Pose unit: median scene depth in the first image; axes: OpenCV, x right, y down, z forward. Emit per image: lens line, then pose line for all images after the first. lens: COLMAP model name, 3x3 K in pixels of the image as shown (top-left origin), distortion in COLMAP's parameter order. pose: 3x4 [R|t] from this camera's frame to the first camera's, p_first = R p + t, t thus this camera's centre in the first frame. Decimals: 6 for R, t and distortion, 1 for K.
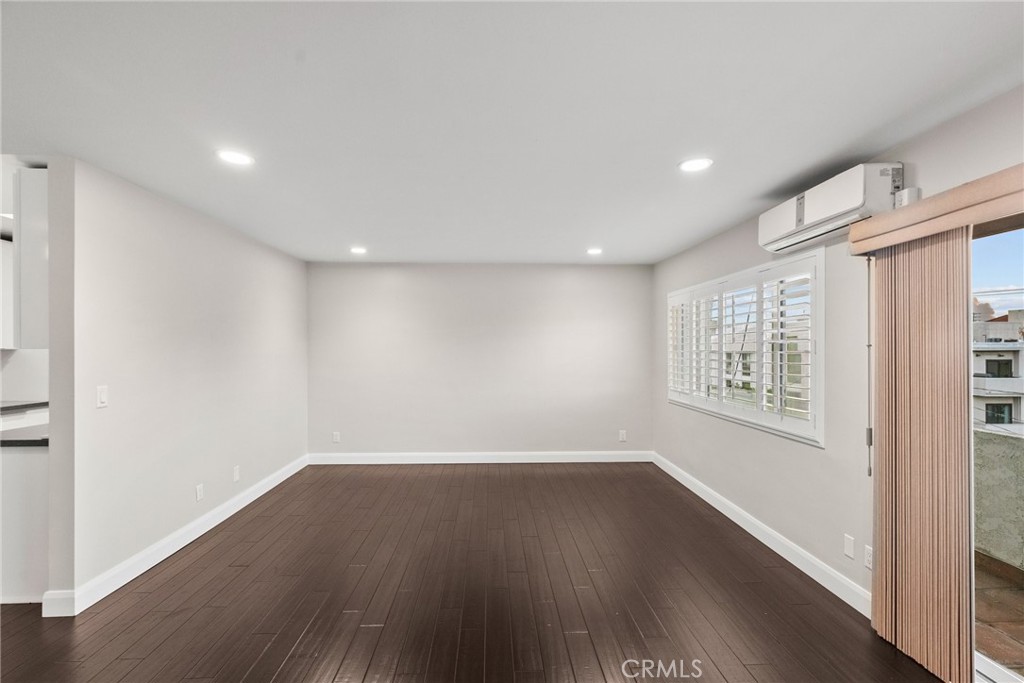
lens RADIAL K [[465.1, 0, 513.2], [0, 465.1, 349.8], [0, 0, 1]] dist [-0.000103, 0.000869]
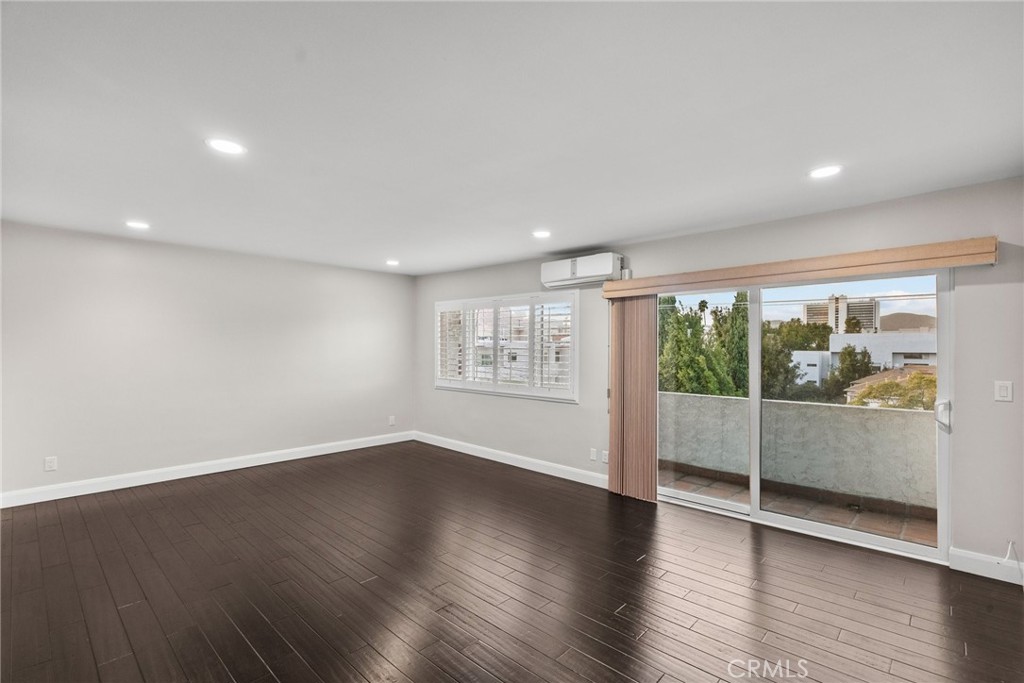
lens RADIAL K [[465.1, 0, 513.2], [0, 465.1, 349.8], [0, 0, 1]] dist [-0.000103, 0.000869]
pose [[0.715016, -0.002115, 0.699105, -0.742585], [-0.005247, 0.999951, 0.008392, -0.006146], [-0.699089, -0.009668, 0.714970, -0.084975]]
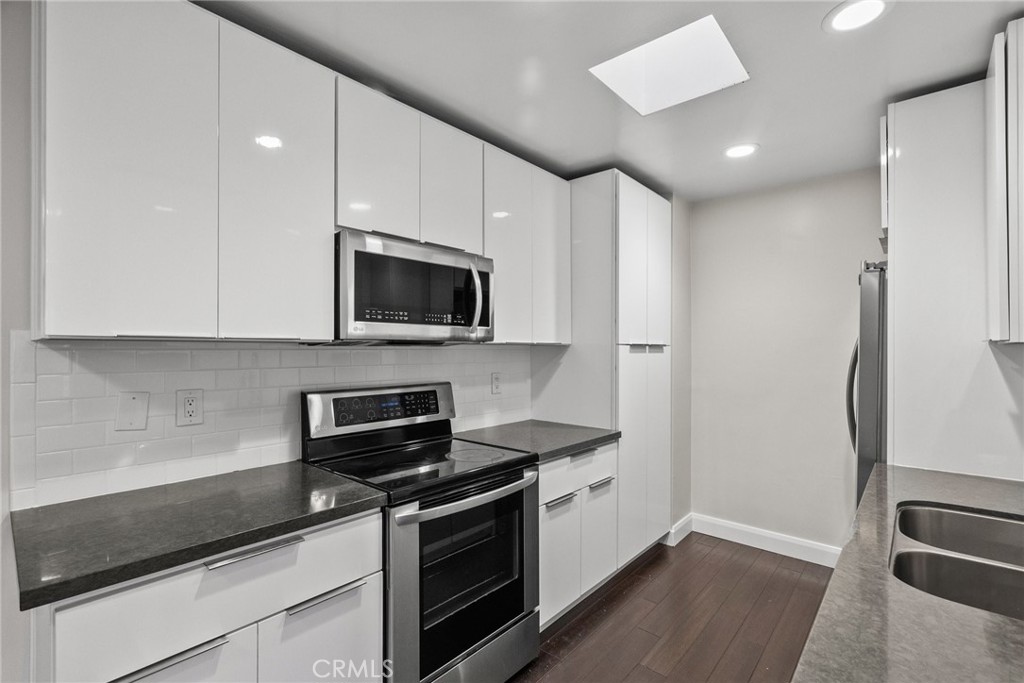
lens RADIAL K [[465.1, 0, 513.2], [0, 465.1, 349.8], [0, 0, 1]] dist [-0.000103, 0.000869]
pose [[0.721739, 0.002652, -0.692161, -1.063163], [-0.000709, 0.999995, 0.003091, 0.004209], [0.692165, -0.001740, 0.721737, 0.752896]]
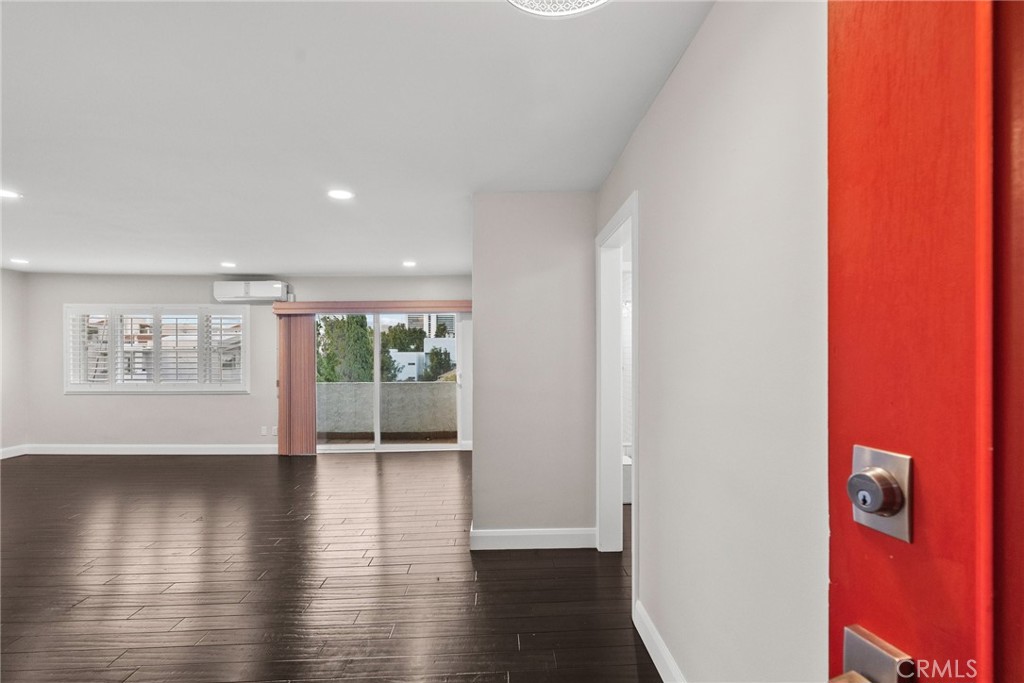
lens RADIAL K [[465.1, 0, 513.2], [0, 465.1, 349.8], [0, 0, 1]] dist [-0.000103, 0.000869]
pose [[0.011186, -0.001366, 0.999937, -1.592008], [0.000486, 0.999999, 0.001361, -0.005736], [-0.999937, 0.000470, 0.011187, -0.310447]]
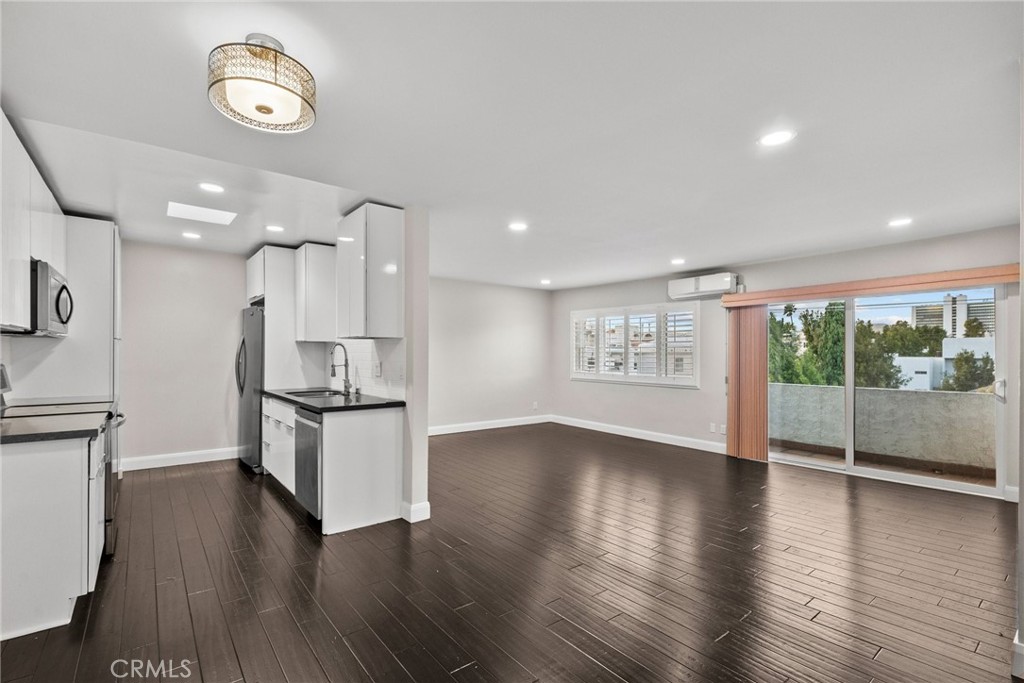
lens RADIAL K [[465.8, 0, 511.7], [0, 465.8, 353.6], [0, 0, 1]] dist [0.001048, 0.000676]
pose [[0.812249, 0.001696, 0.583308, -1.410472], [-0.003982, 0.999989, 0.002636, 0.035471], [-0.583297, -0.004464, 0.812247, -0.313398]]
